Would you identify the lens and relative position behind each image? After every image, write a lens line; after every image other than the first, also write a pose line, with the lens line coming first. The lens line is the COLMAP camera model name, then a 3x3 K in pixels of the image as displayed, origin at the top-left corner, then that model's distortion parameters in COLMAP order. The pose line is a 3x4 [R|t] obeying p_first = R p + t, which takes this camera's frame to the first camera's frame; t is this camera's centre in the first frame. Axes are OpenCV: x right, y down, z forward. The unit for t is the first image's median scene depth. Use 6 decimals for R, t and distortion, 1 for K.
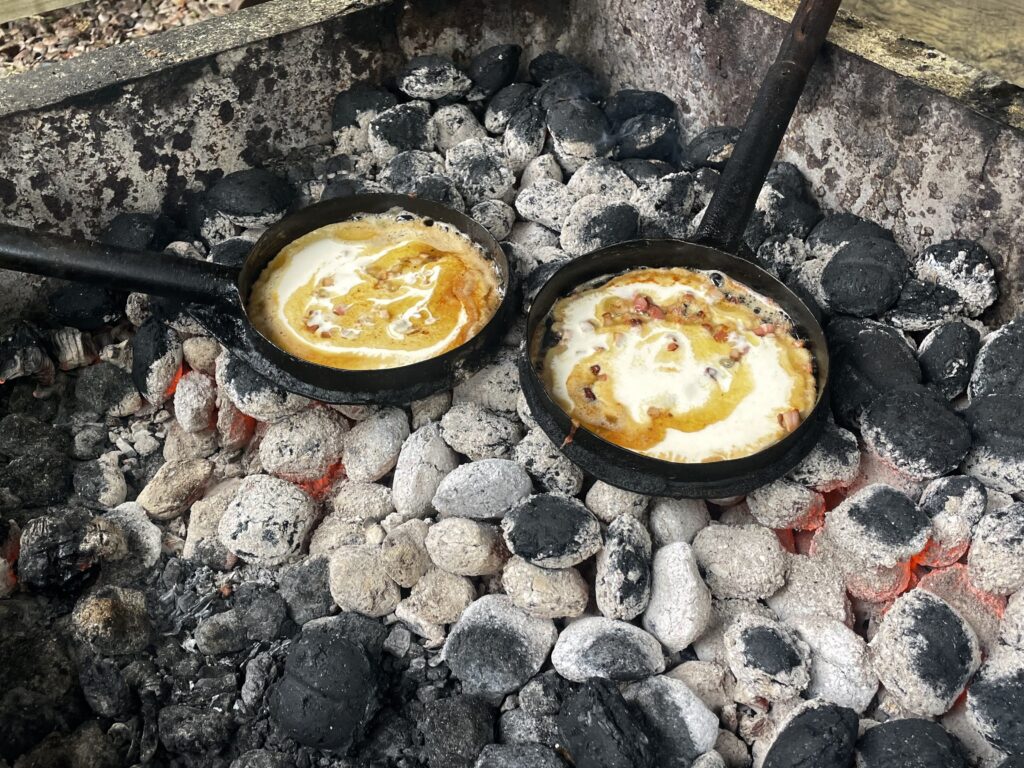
lens RADIAL K [[1019.6, 0, 514.9], [0, 1019.6, 376.0], [0, 0, 1]] dist [0.040812, 0.000000]
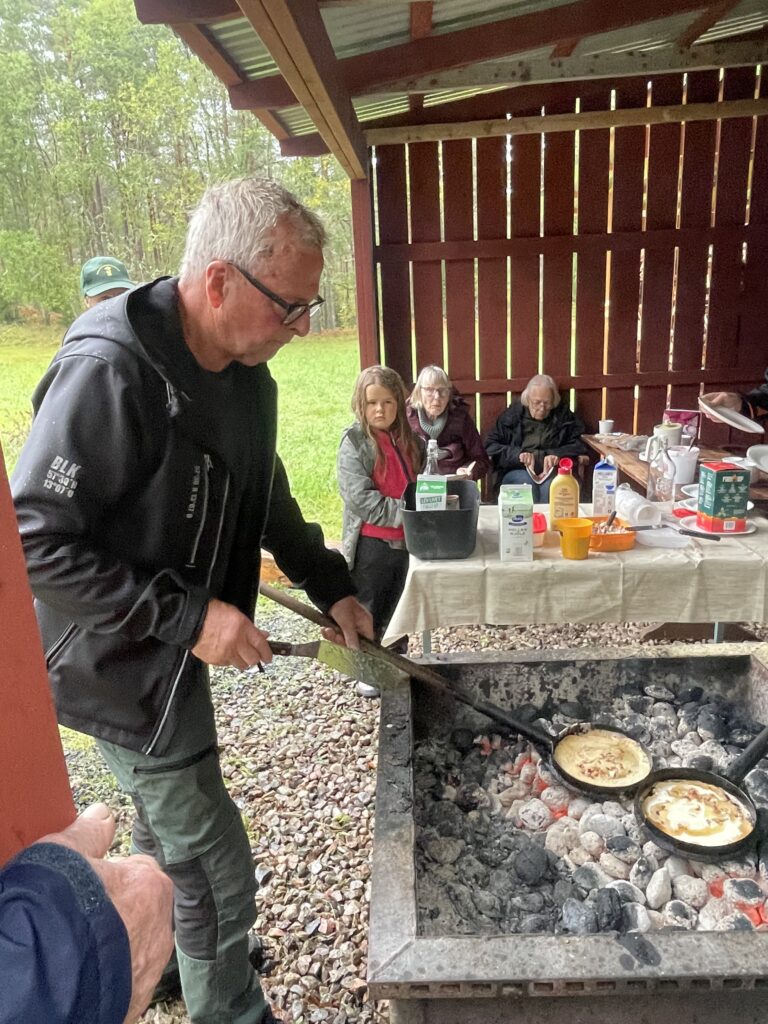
lens RADIAL K [[740.5, 0, 386.8], [0, 740.5, 506.9], [0, 0, 1]] dist [0.008960, 0.001279]
pose [[0.786729, 0.127872, -0.603909, 0.487272], [-0.395625, 0.855422, -0.334265, 0.220516], [0.473854, 0.501898, 0.723575, -0.963360]]
